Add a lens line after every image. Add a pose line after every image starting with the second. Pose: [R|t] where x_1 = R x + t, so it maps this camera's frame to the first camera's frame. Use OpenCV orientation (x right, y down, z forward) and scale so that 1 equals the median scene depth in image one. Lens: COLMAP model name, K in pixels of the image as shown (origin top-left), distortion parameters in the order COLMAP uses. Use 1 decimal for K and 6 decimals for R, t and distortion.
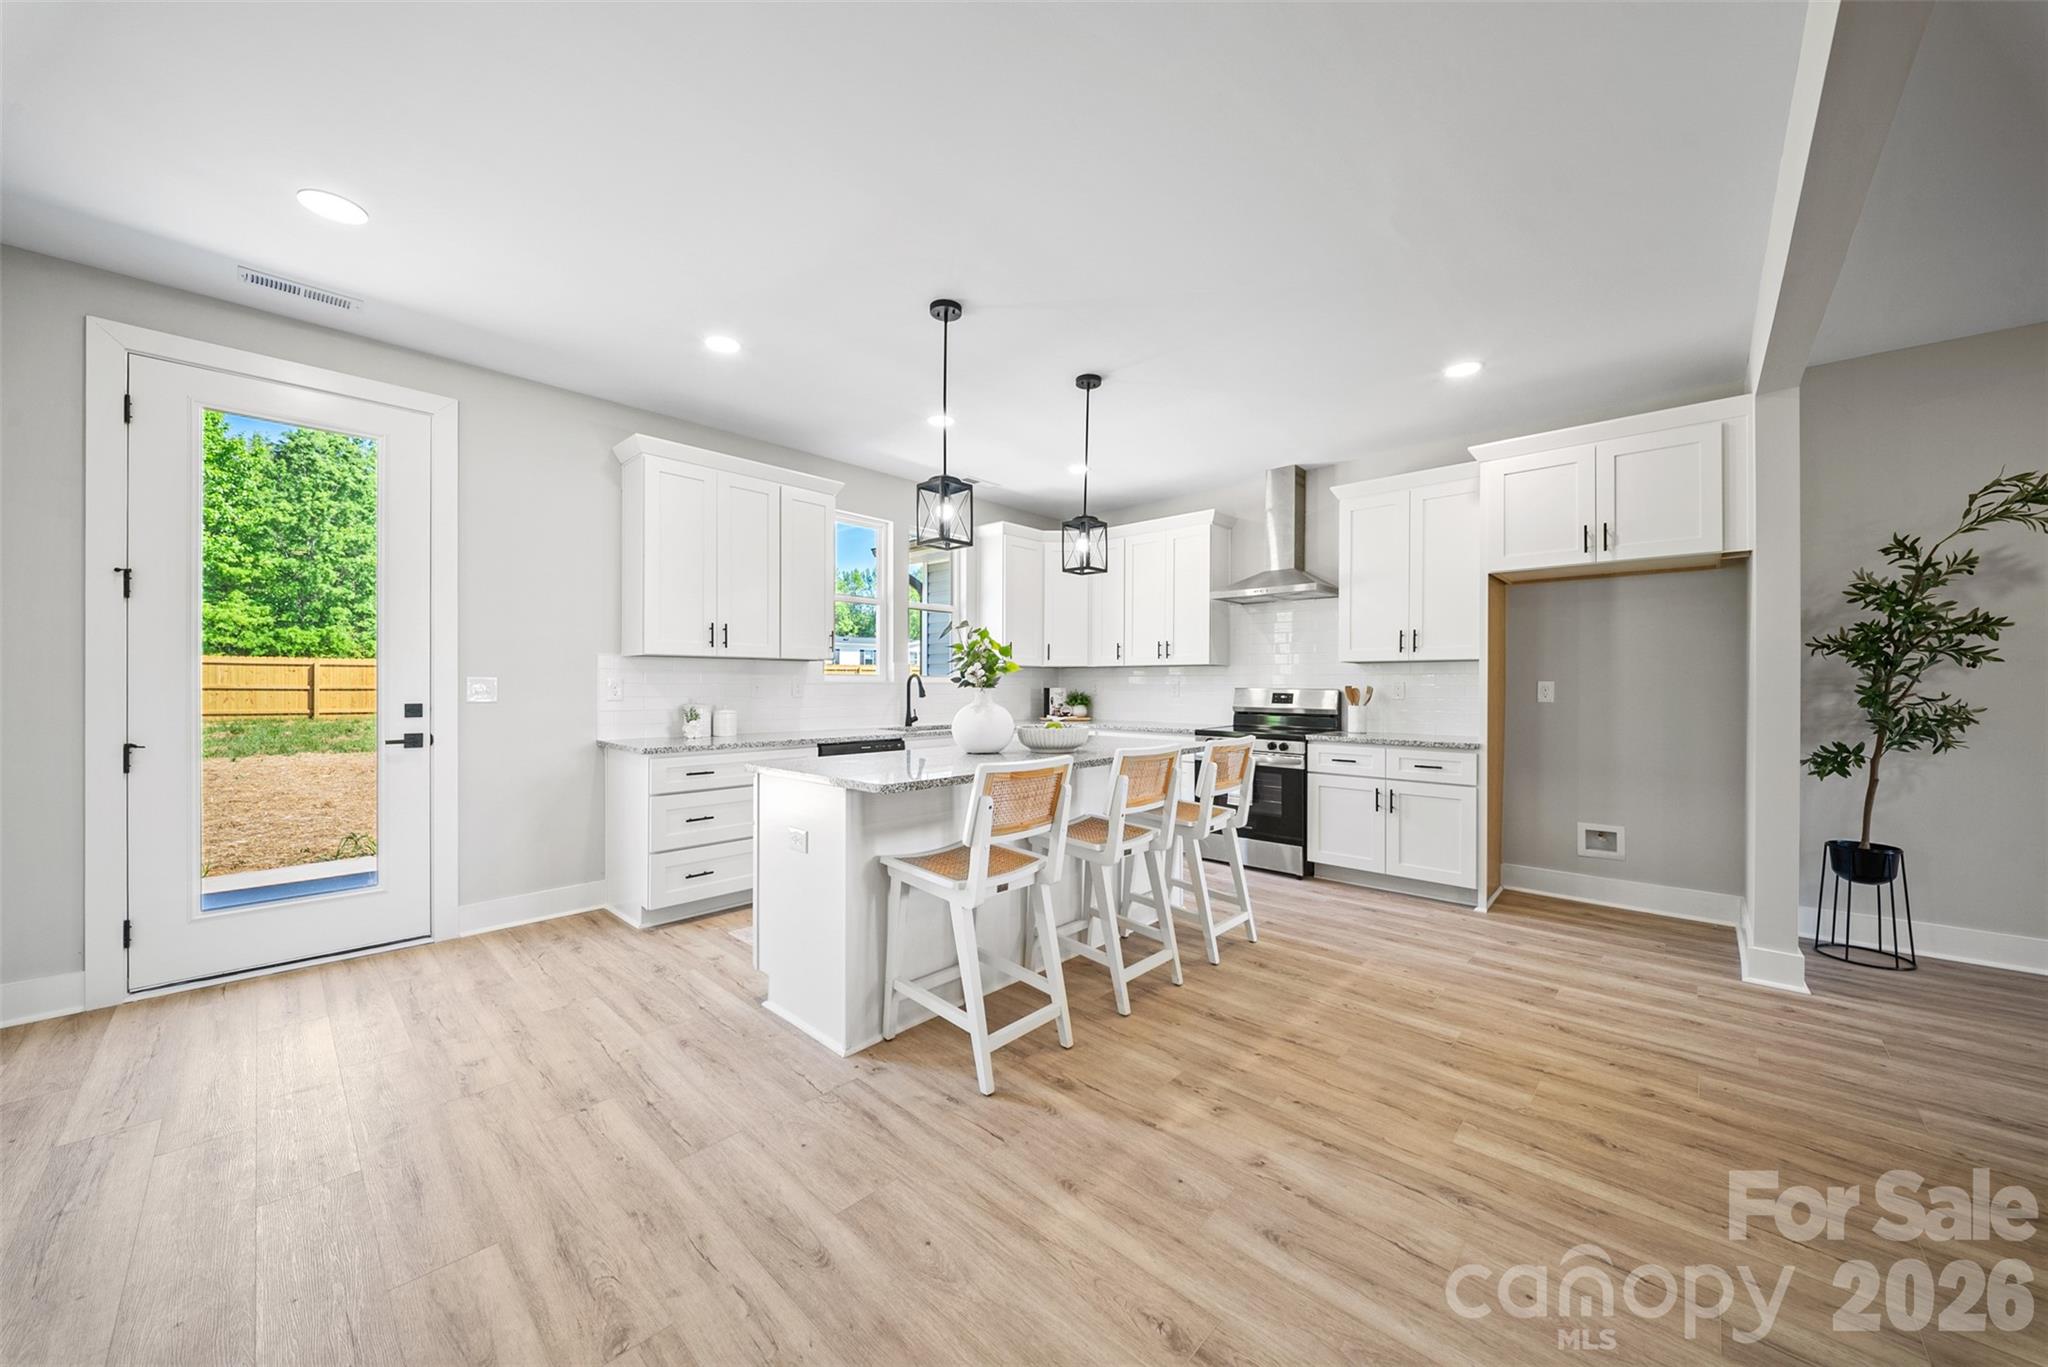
lens RADIAL K [[726.0, 0, 1019.2], [0, 726.0, 681.4], [0, 0, 1]] dist [0.003804, -0.003614]
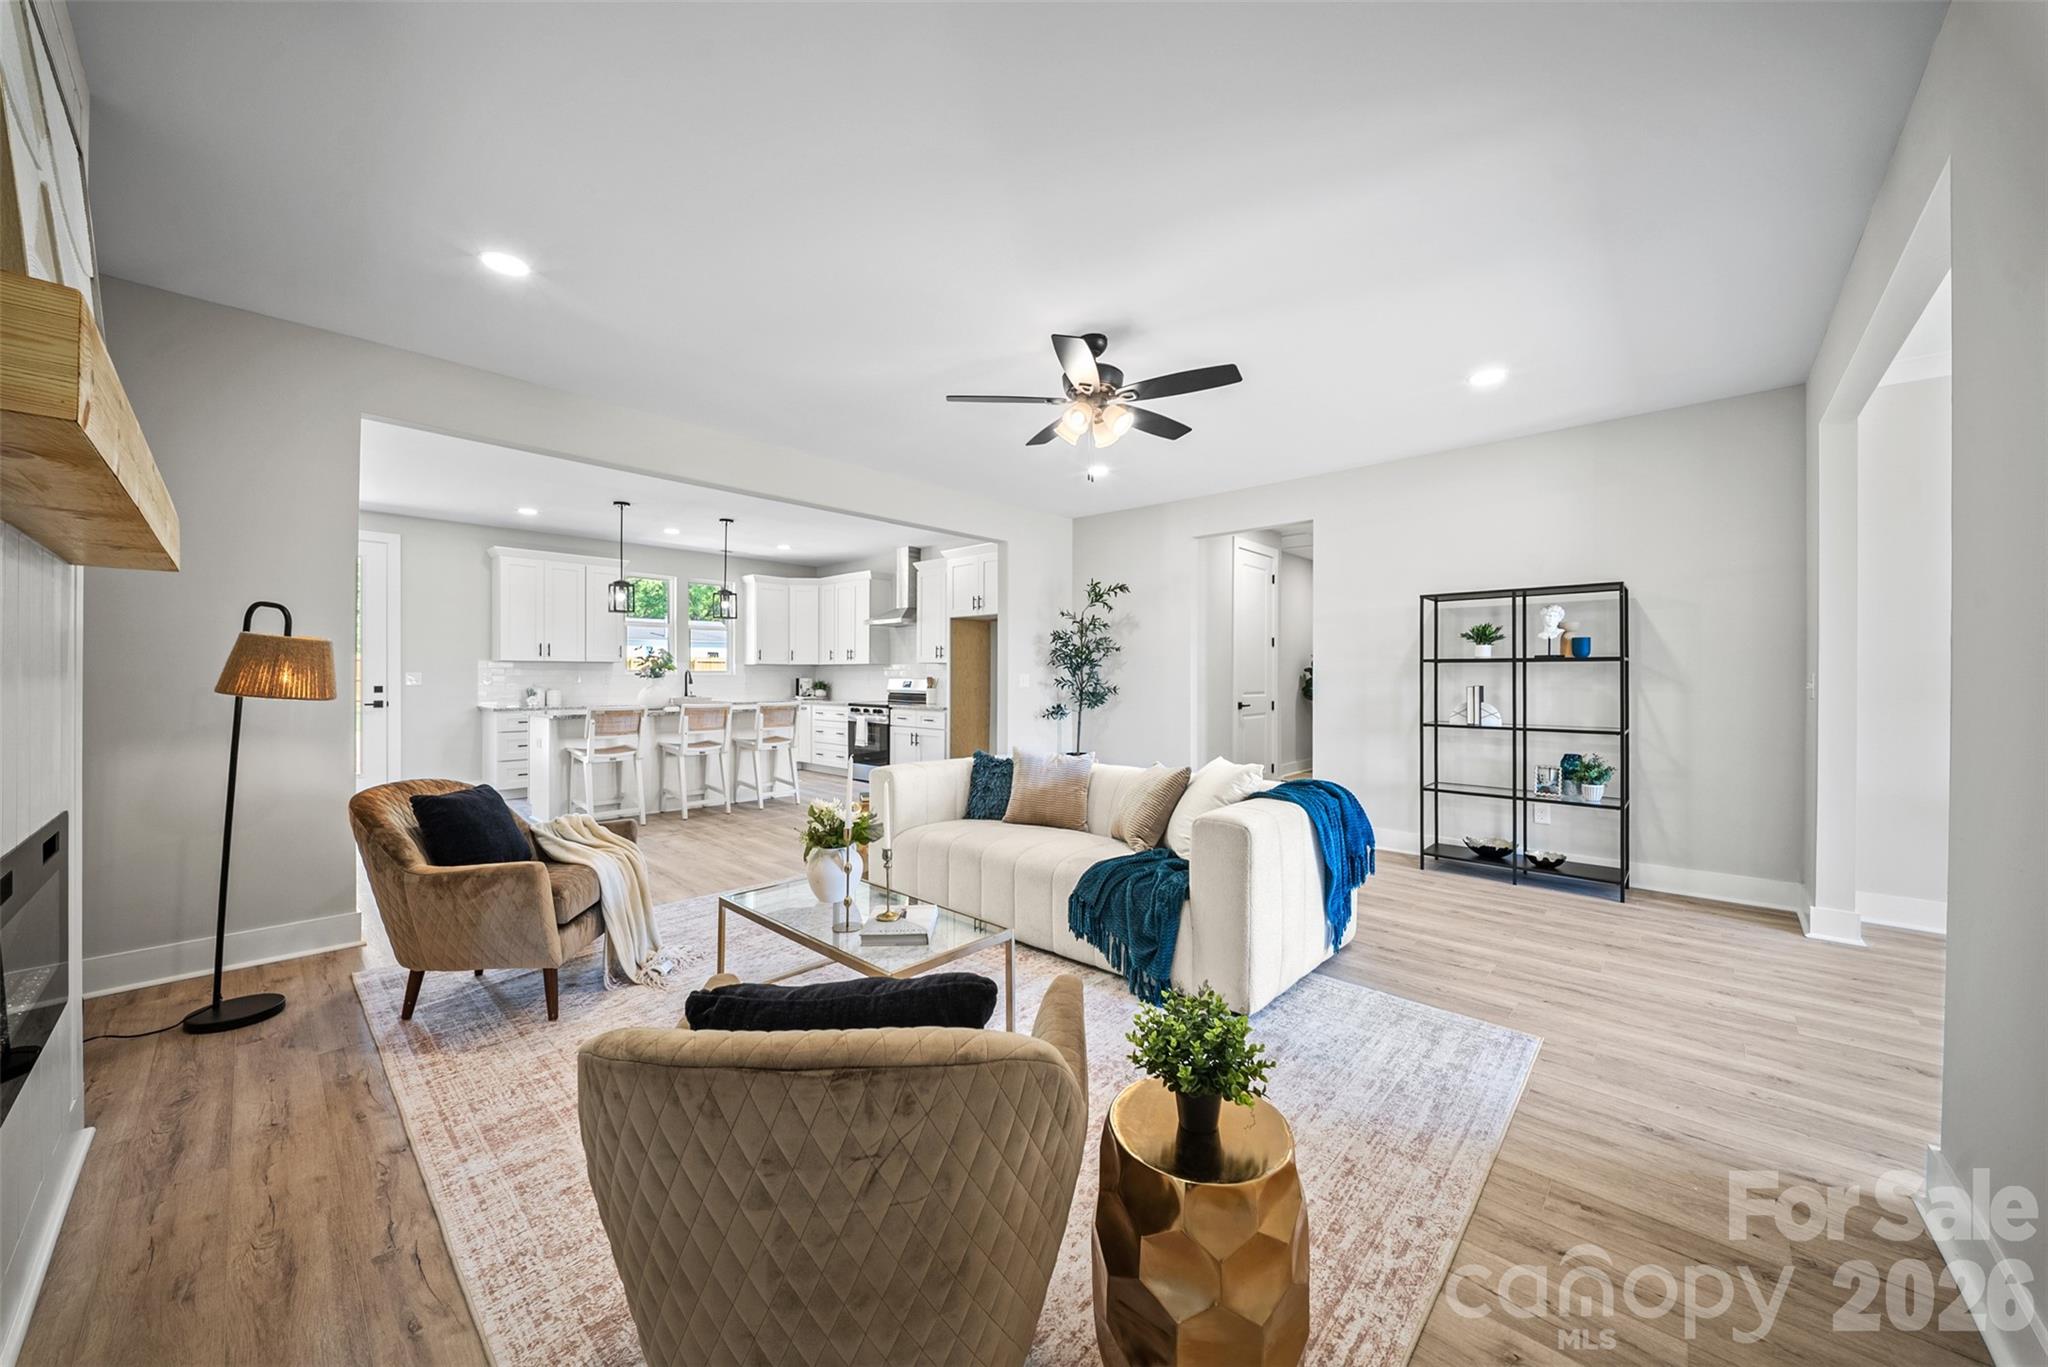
lens RADIAL K [[726.0, 0, 1024.9], [0, 726.0, 677.7], [0, 0, 1]] dist [0.003804, -0.003614]
pose [[0.999993, -0.000872, -0.003644, 0.919349], [0.000899, 0.999973, 0.007356, -0.005915], [0.003638, -0.007359, 0.999966, -0.959691]]
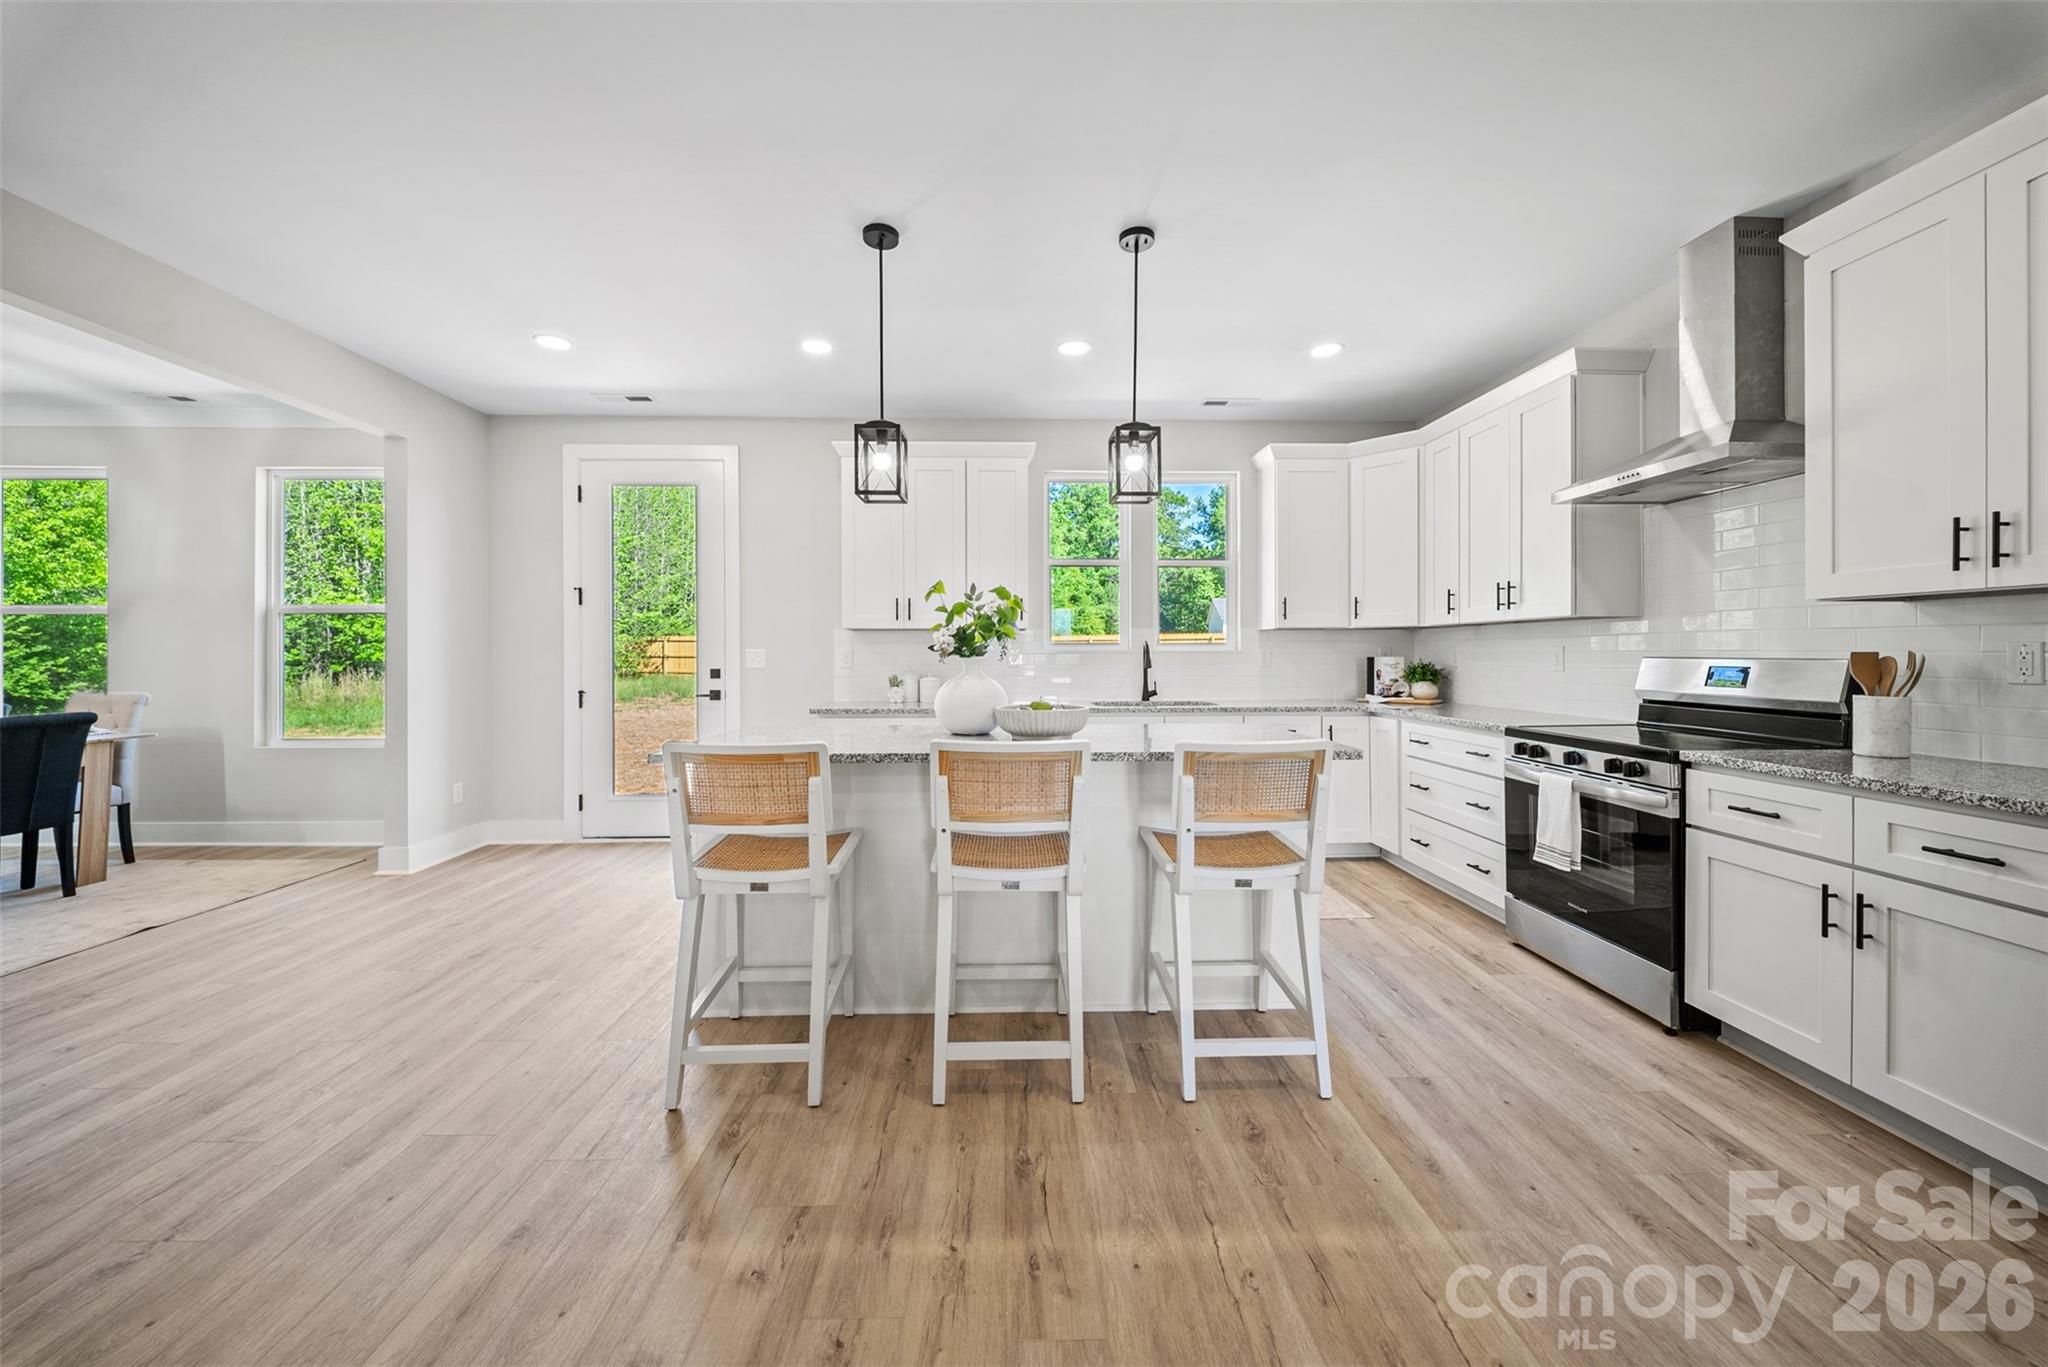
lens RADIAL K [[726.0, 0, 1030.2], [0, 726.0, 655.3], [0, 0, 1]] dist [0.003804, -0.003614]
pose [[0.704811, -0.002303, -0.709391, 0.547071], [0.006980, 0.999969, 0.003688, 0.003445], [0.709360, -0.007551, 0.704806, 0.411908]]
